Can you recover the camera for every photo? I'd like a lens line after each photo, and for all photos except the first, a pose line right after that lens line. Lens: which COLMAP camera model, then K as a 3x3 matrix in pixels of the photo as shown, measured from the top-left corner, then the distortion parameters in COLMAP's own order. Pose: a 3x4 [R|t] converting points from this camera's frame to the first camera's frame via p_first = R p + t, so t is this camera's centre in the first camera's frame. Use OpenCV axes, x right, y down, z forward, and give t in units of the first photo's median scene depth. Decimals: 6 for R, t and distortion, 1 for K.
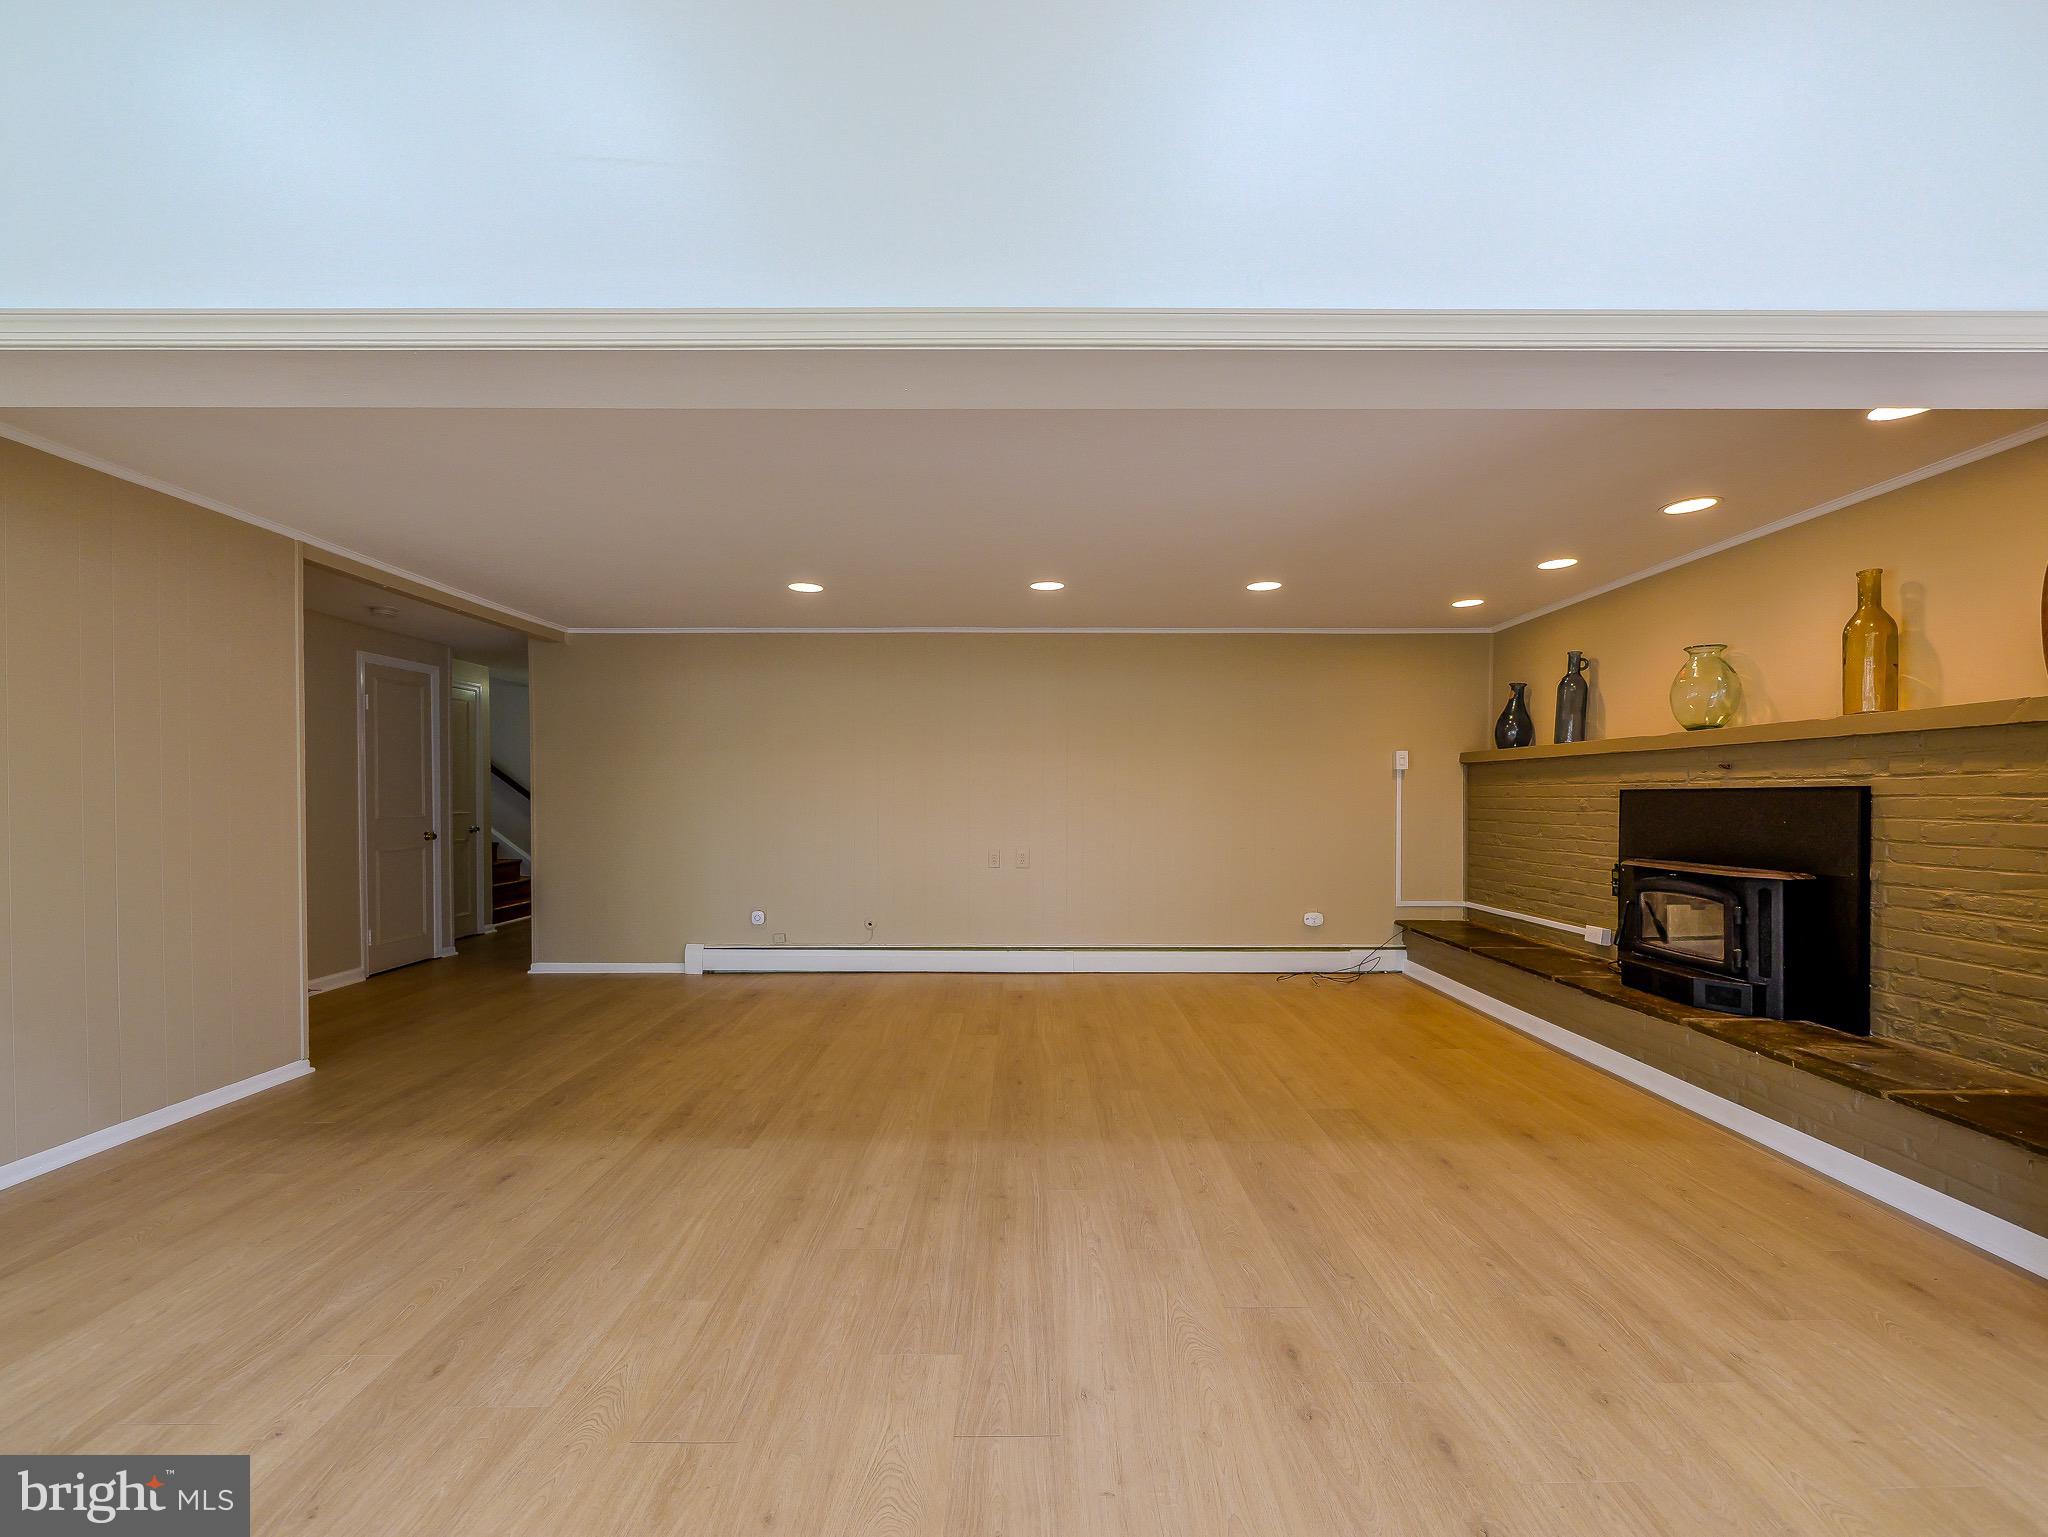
lens RADIAL K [[886.0, 0, 1050.9], [0, 886.0, 774.6], [0, 0, 1]] dist [-0.005773, -0.000301]
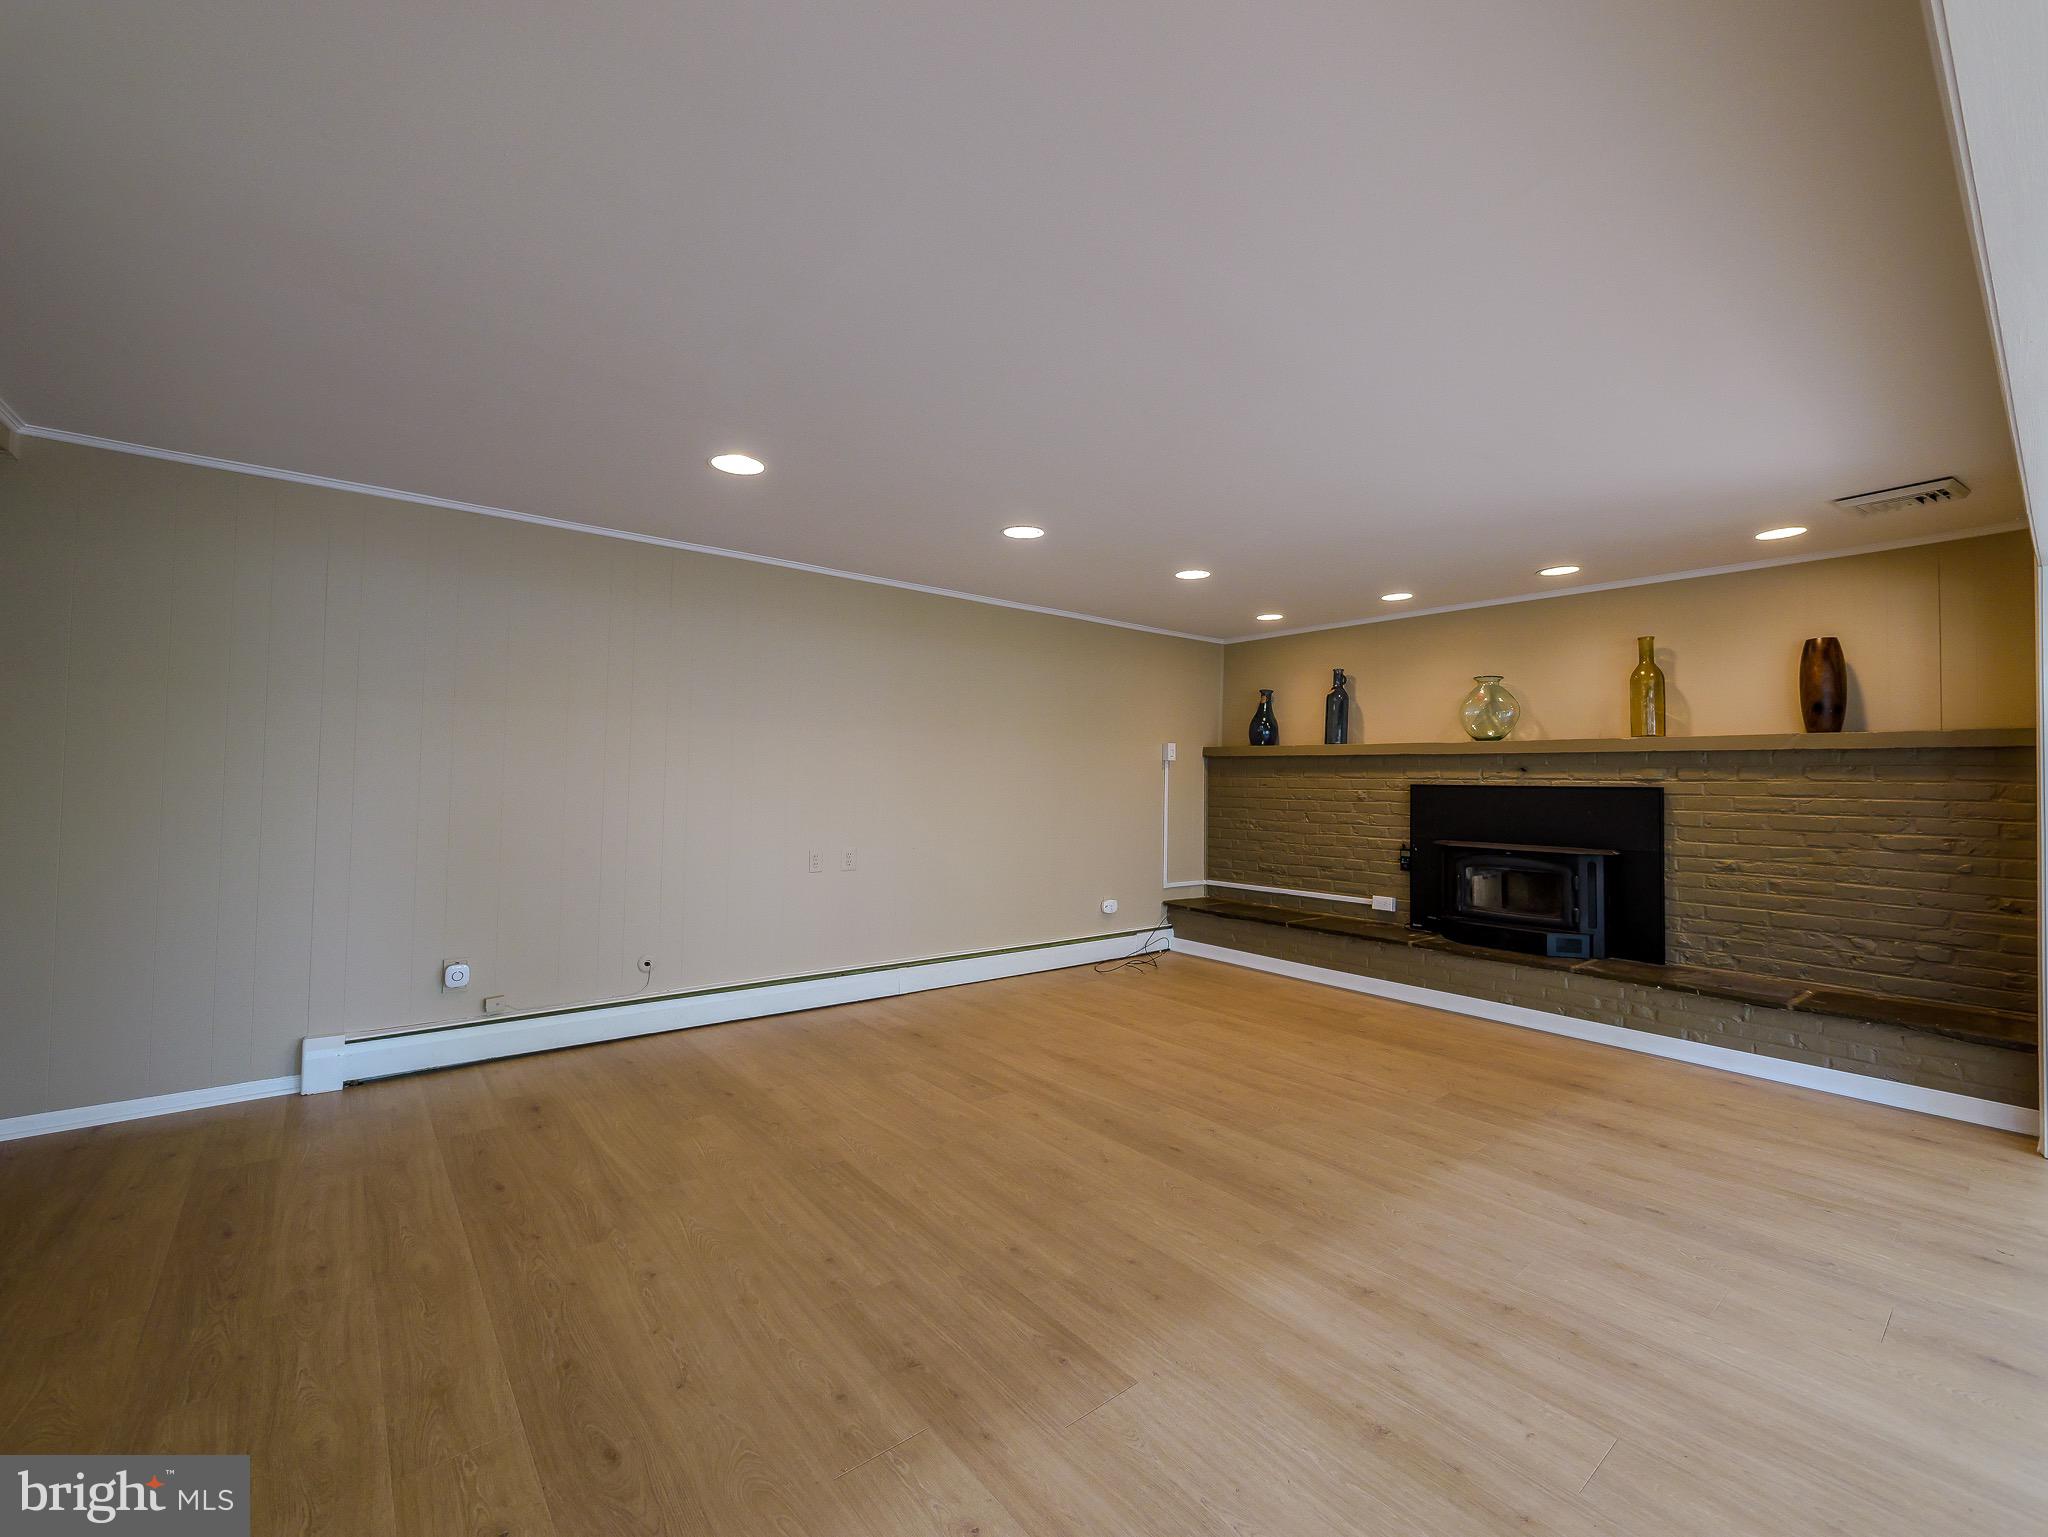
lens RADIAL K [[847.0, 0, 1018.2], [0, 847.0, 738.8], [0, 0, 1]] dist [-0.005546, -0.000298]
pose [[0.786160, 0.042502, 0.616560, -0.676892], [-0.030760, 0.999087, -0.029650, 0.006407], [-0.617258, 0.004344, 0.786749, 0.522234]]
